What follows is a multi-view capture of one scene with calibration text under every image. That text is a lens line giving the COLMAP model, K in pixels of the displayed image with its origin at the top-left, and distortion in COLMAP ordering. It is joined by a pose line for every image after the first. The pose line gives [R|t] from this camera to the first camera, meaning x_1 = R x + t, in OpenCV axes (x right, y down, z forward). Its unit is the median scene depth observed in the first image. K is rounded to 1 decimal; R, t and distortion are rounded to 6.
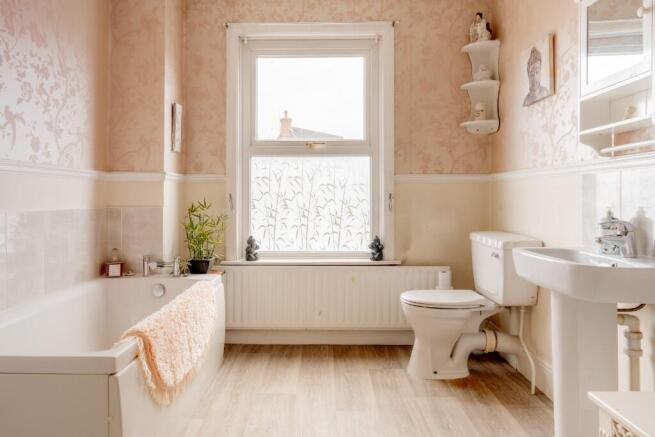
lens RADIAL K [[437.5, 0, 312.2], [0, 437.5, 195.5], [0, 0, 1]] dist [-0.009419, 0.004618]
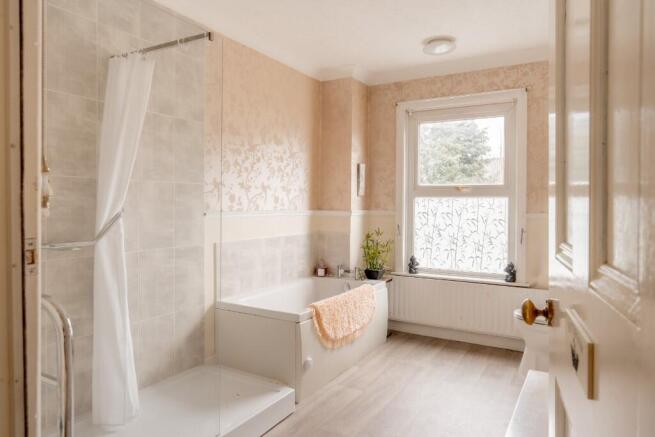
lens RADIAL K [[437.5, 0, 331.3], [0, 437.5, 213.1], [0, 0, 1]] dist [-0.009419, 0.004618]
pose [[0.877319, 0.019291, -0.479520, 0.333190], [-0.008258, 0.999651, 0.025107, -0.083437], [0.479837, -0.018067, 0.877171, -0.370079]]
